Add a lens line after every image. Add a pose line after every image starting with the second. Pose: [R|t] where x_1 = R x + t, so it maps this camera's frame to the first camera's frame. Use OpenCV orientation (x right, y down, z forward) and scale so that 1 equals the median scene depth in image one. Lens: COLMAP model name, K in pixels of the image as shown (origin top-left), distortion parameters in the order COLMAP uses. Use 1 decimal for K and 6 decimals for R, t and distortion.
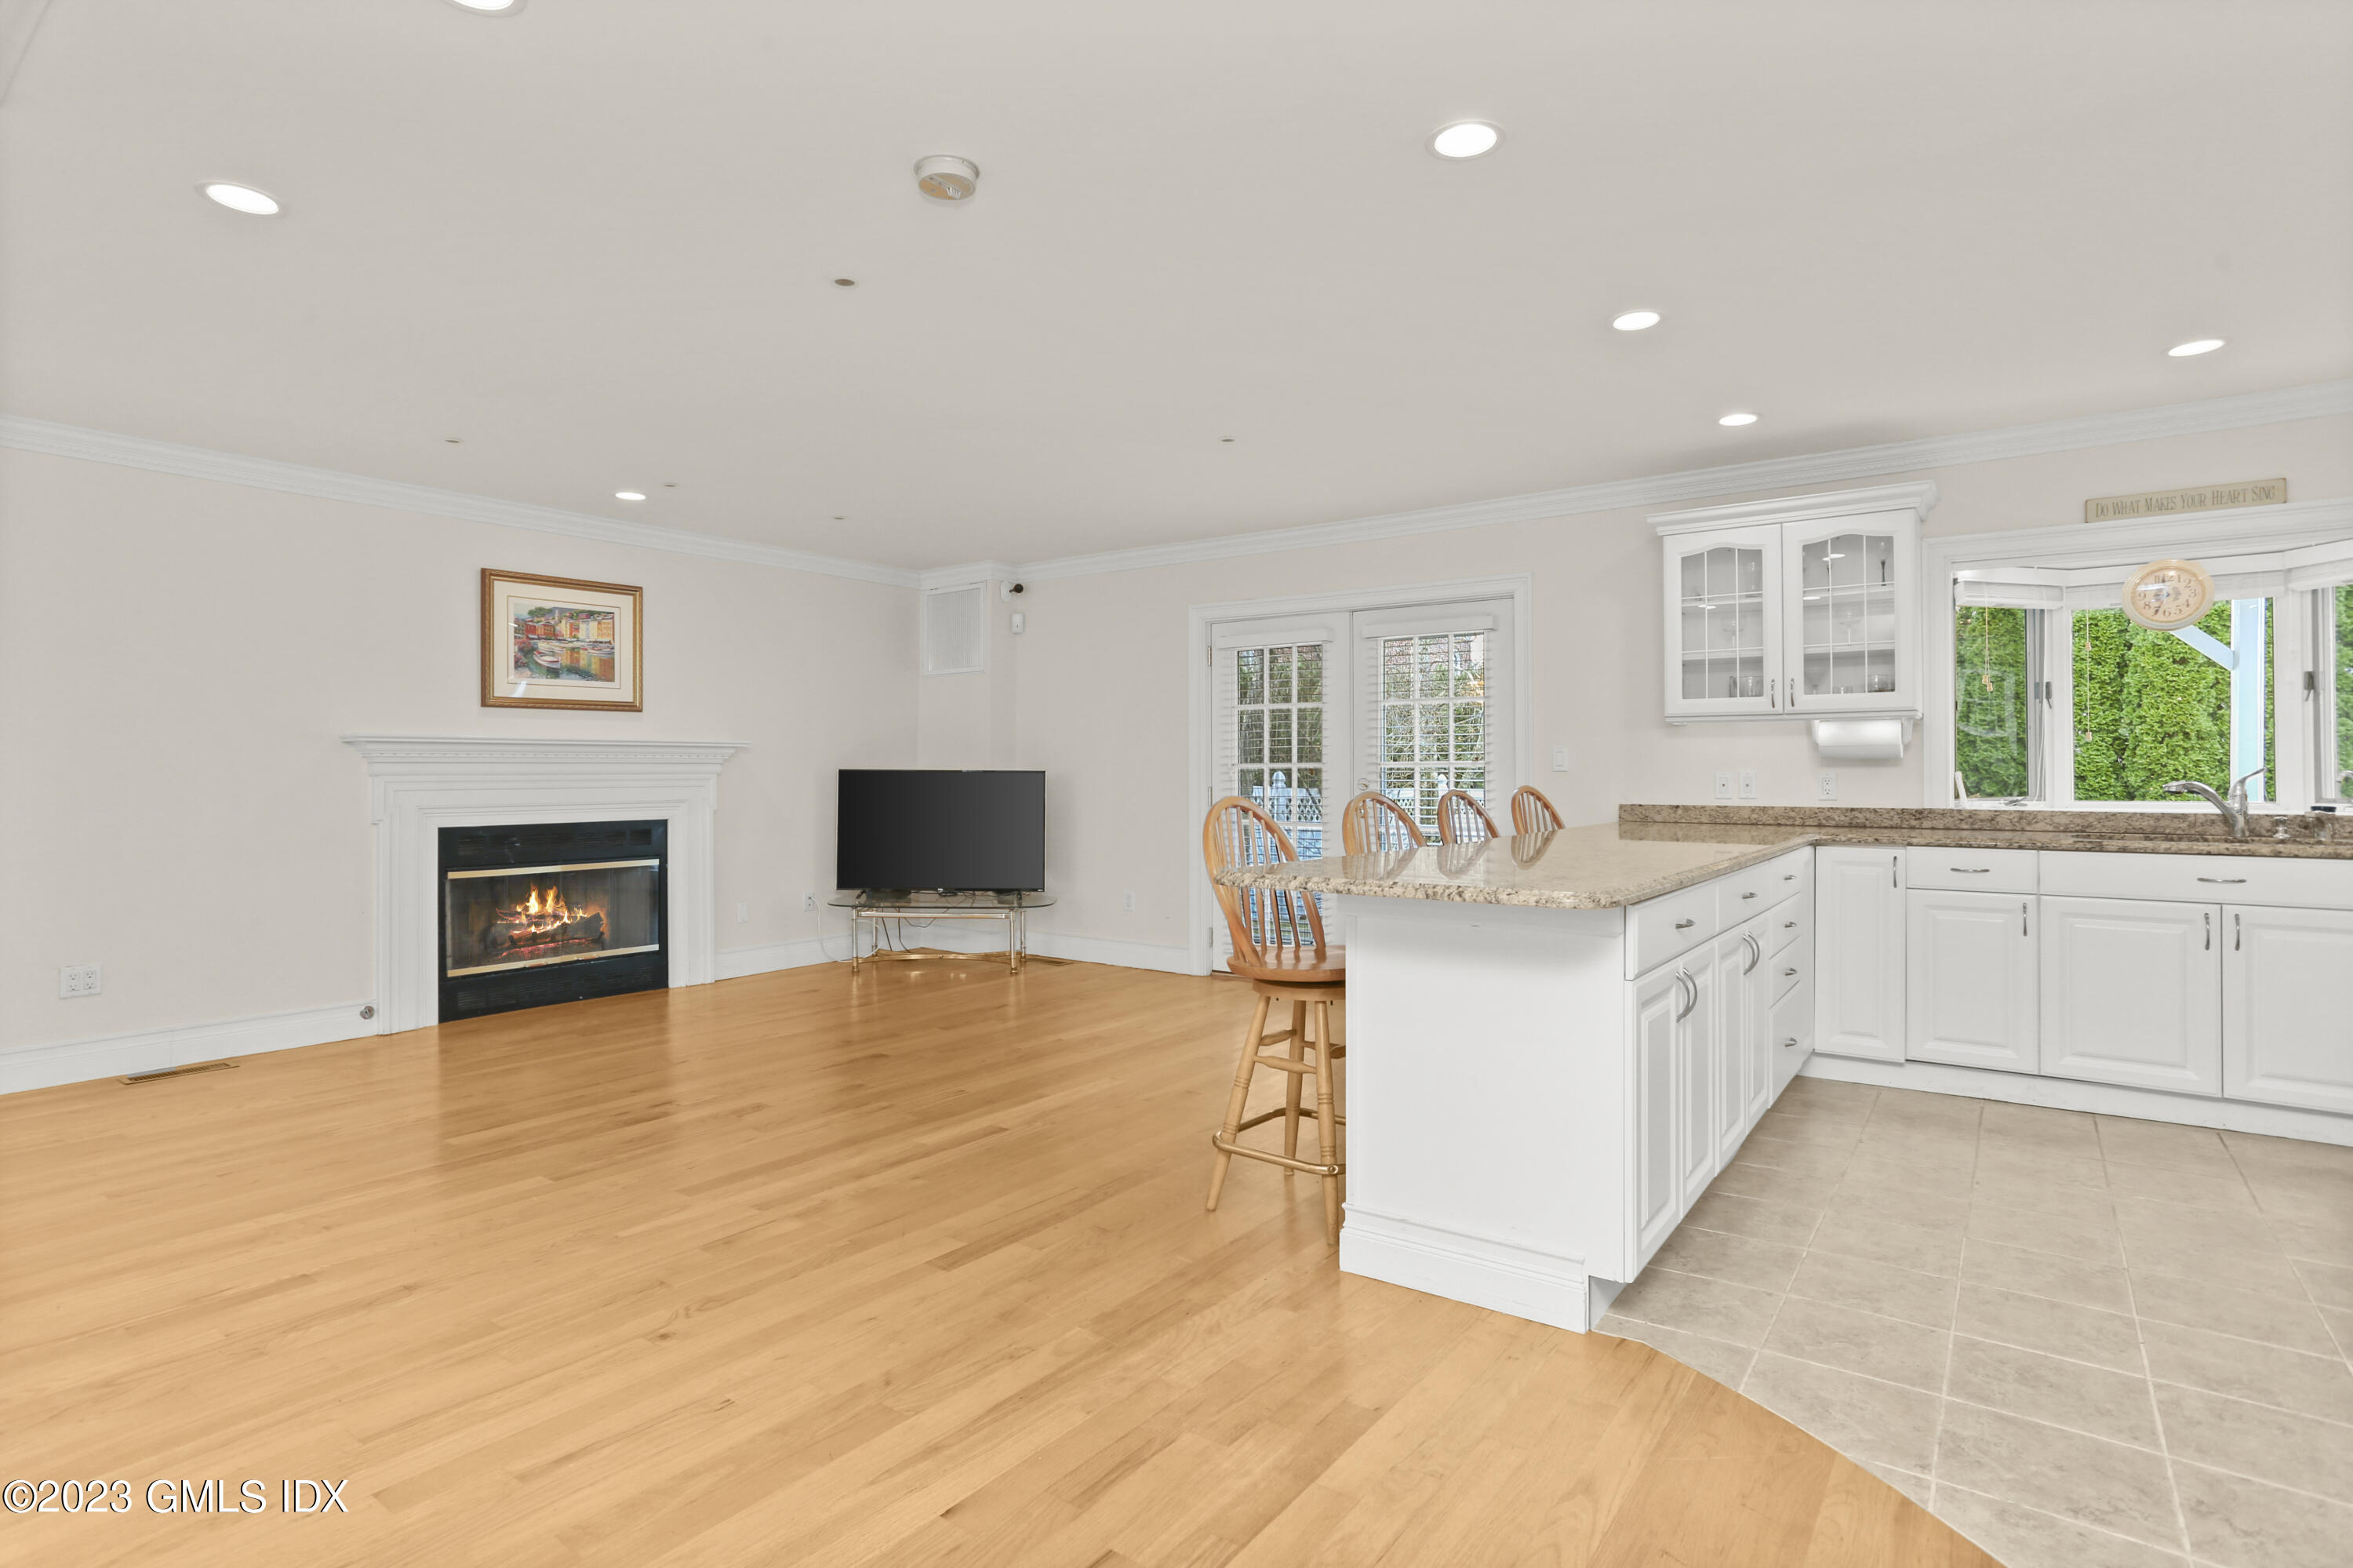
lens RADIAL K [[1161.9, 0, 1161.2], [0, 1161.9, 770.0], [0, 0, 1]] dist [-0.047889, 0.028174]
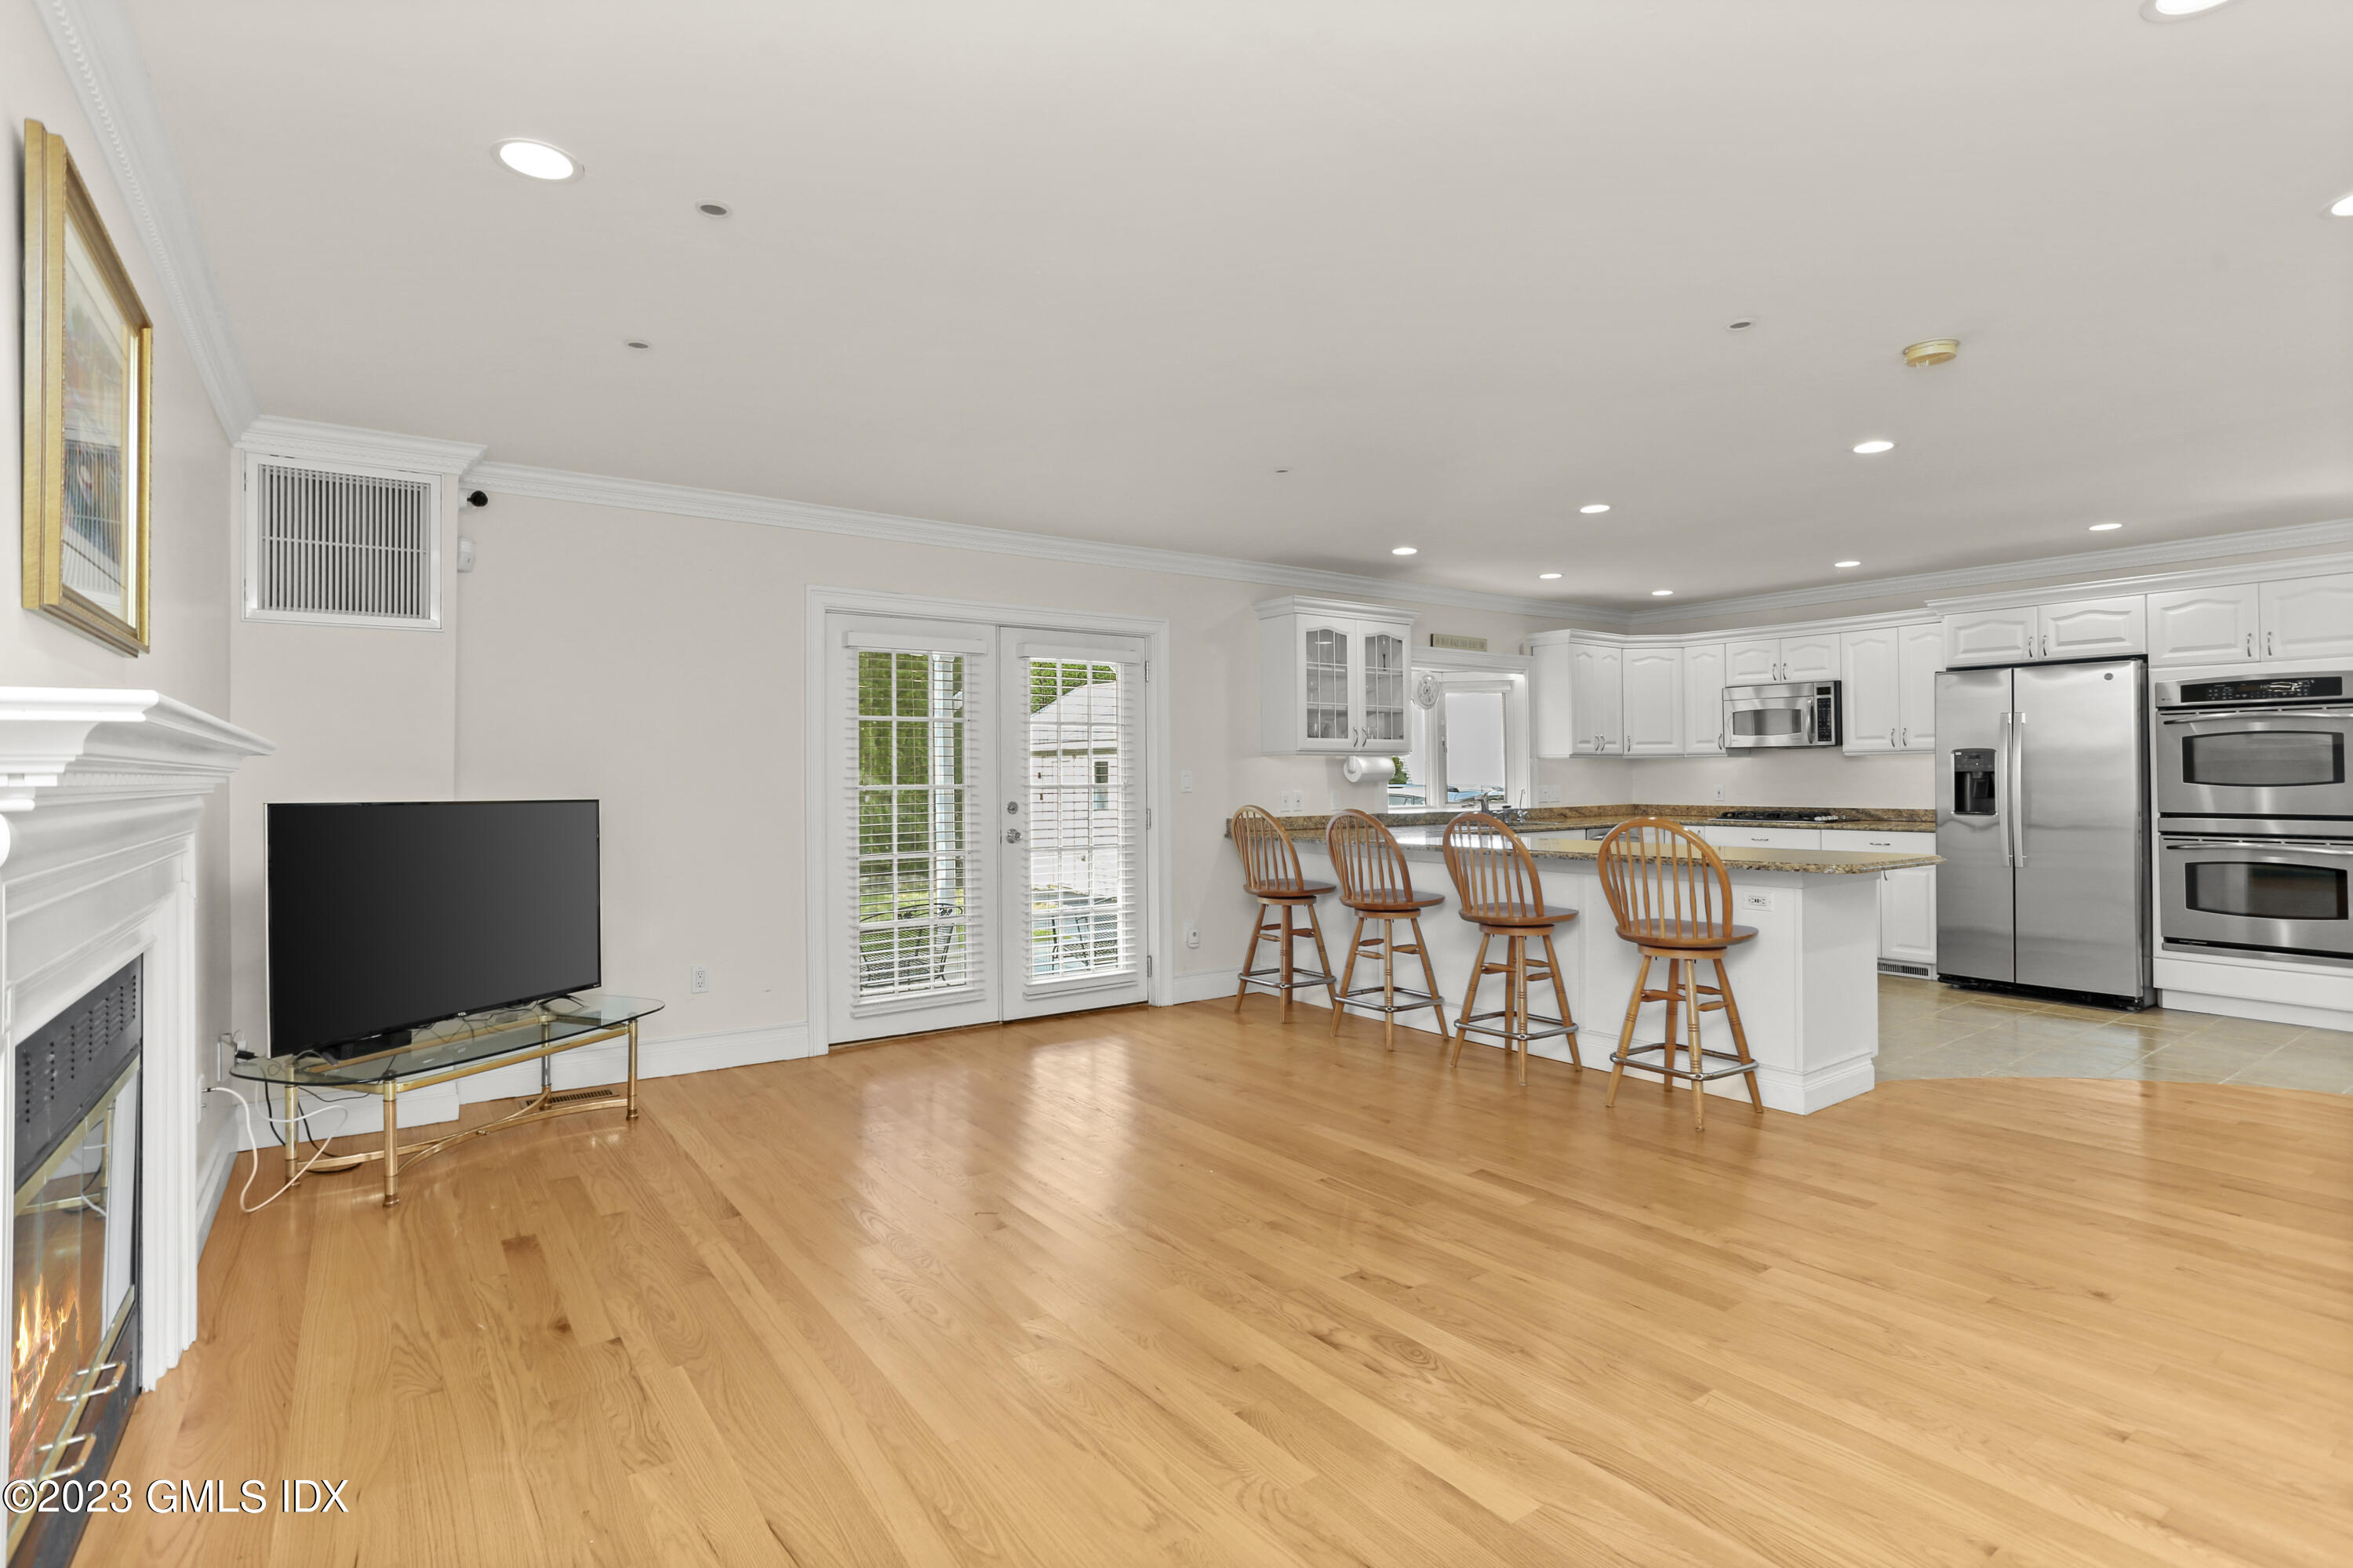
lens RADIAL K [[1161.9, 0, 1161.2], [0, 1161.9, 770.0], [0, 0, 1]] dist [-0.047889, 0.028174]
pose [[0.315303, 0.005567, 0.948975, -0.884779], [0.003959, 0.999966, -0.007182, -0.014921], [-0.948983, 0.006021, 0.315271, 0.739124]]
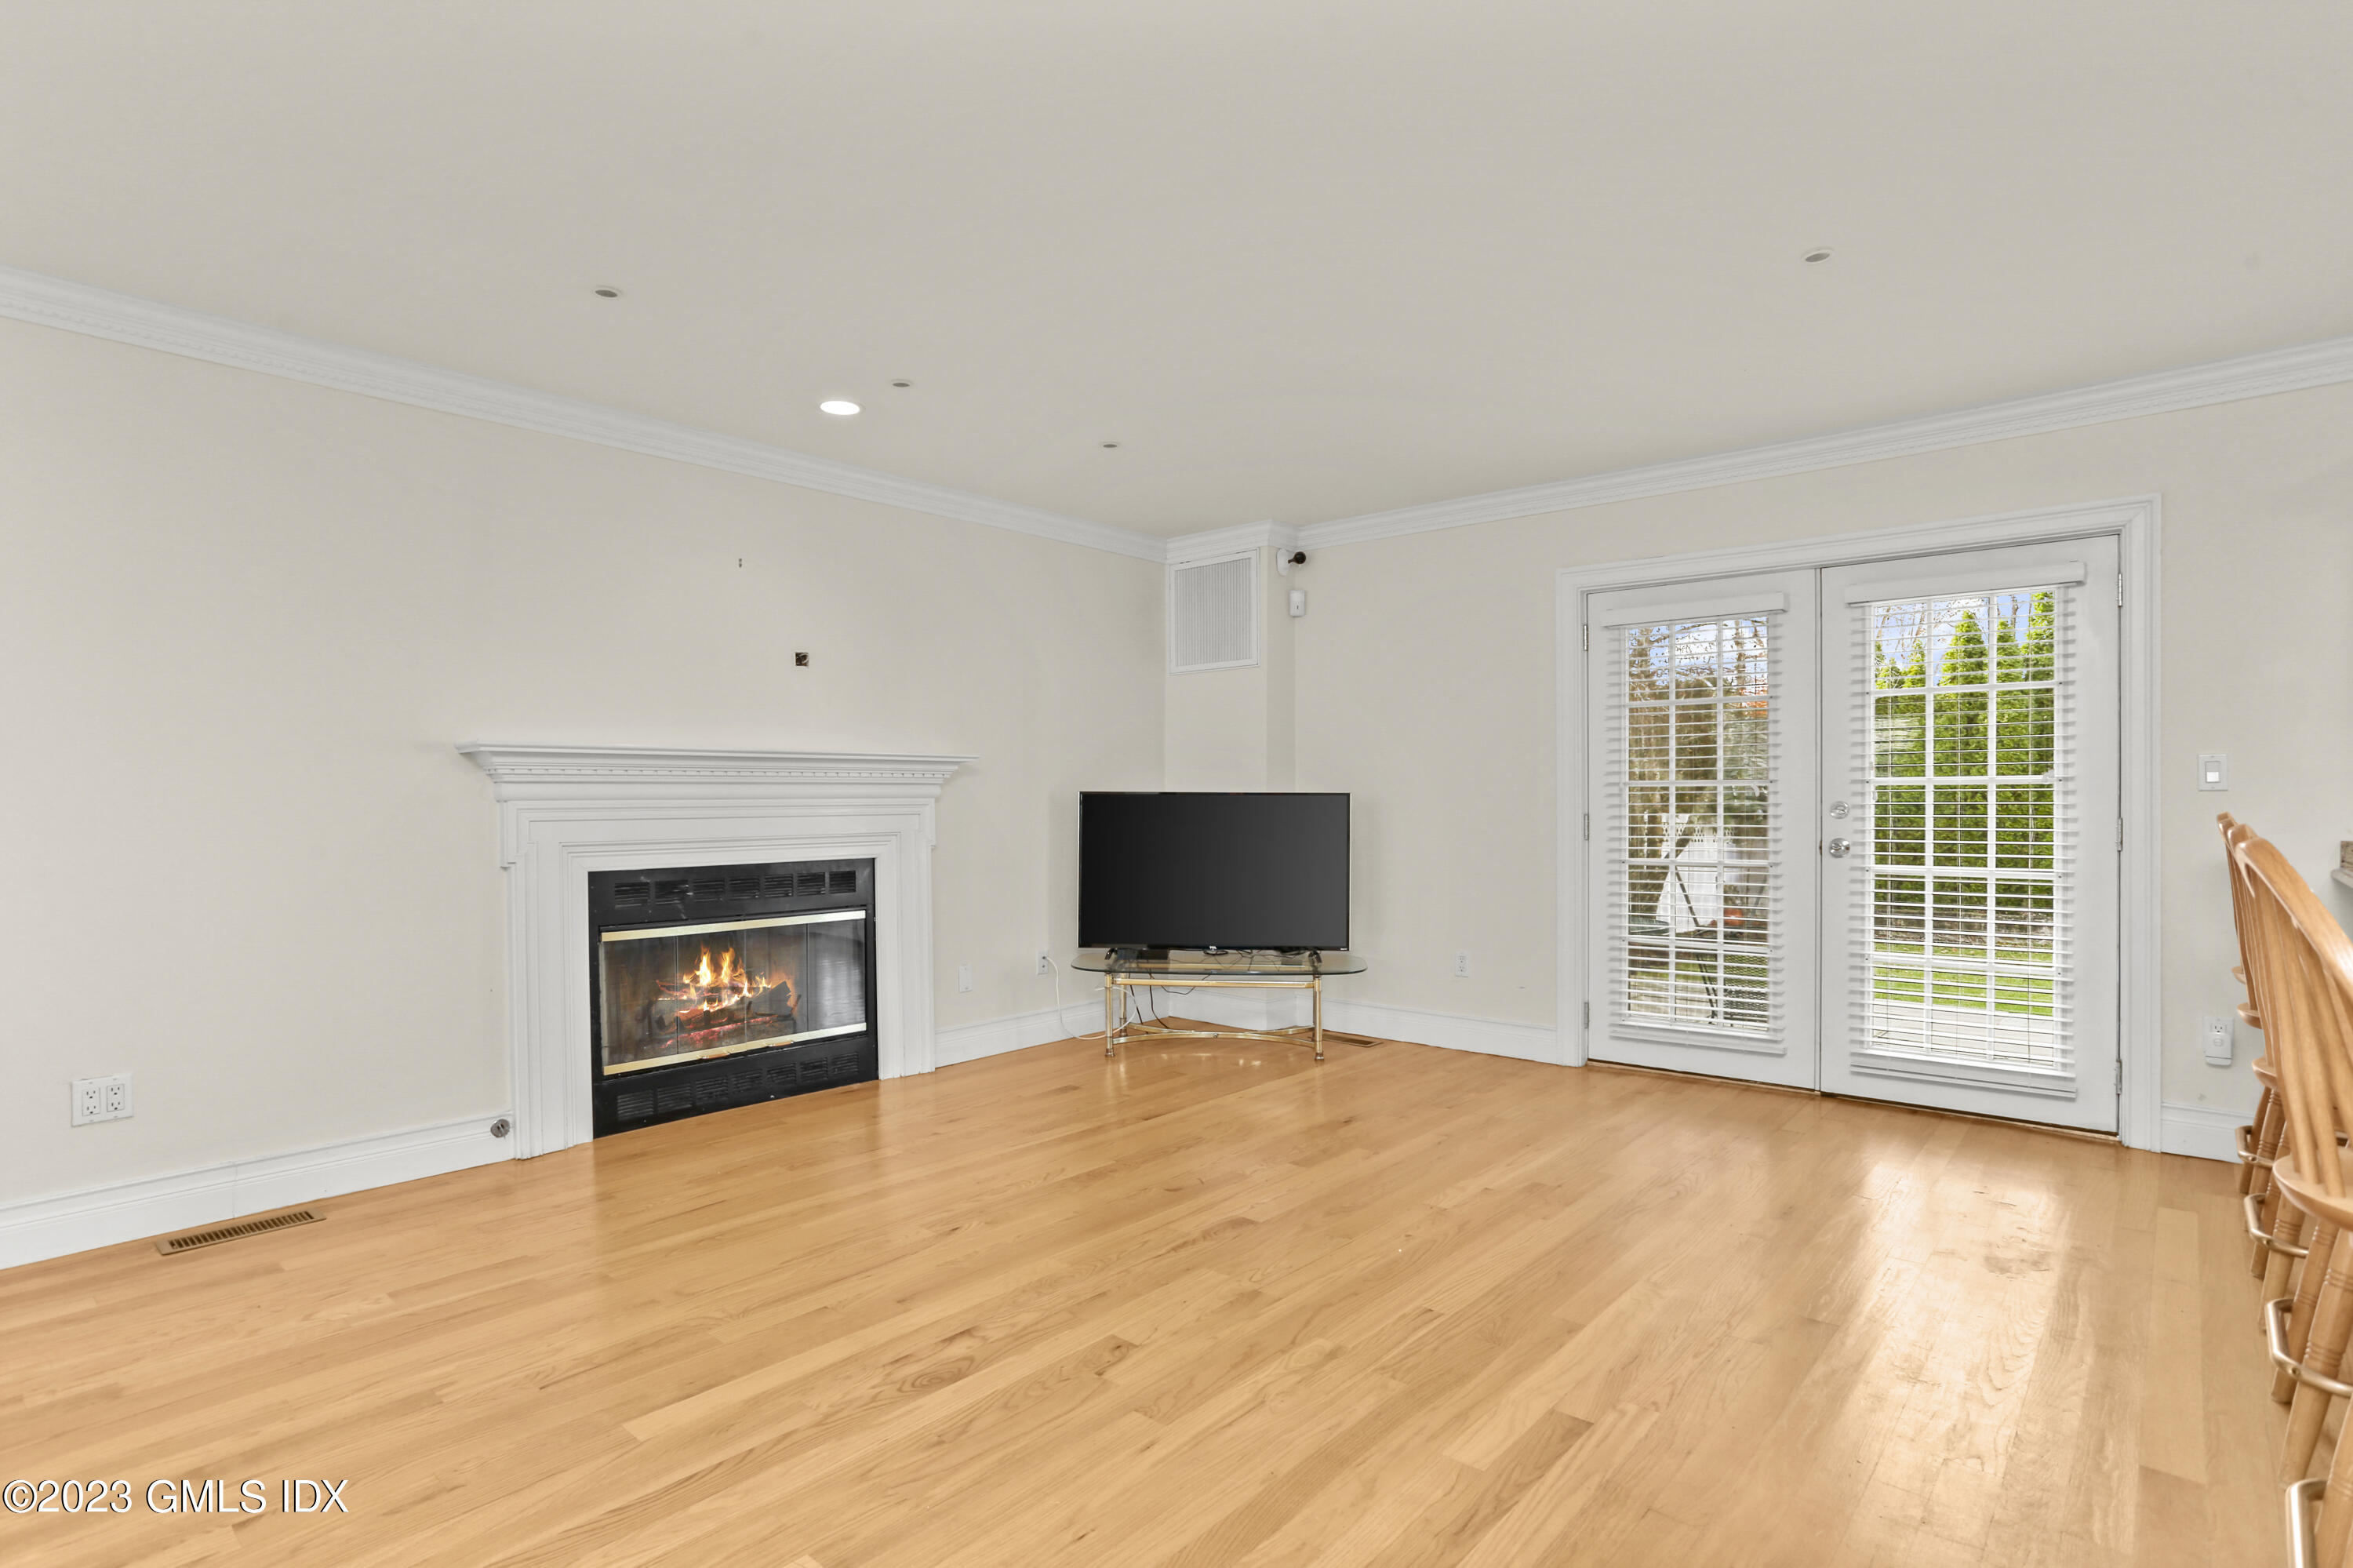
lens RADIAL K [[1184.8, 0, 1176.5], [0, 1184.8, 784.0], [0, 0, 1]] dist [-0.049038, 0.031623]
pose [[0.997281, -0.003027, -0.073635, -0.226835], [0.002612, 0.999980, -0.005734, -0.001455], [0.073651, 0.005526, 0.997269, 0.317665]]
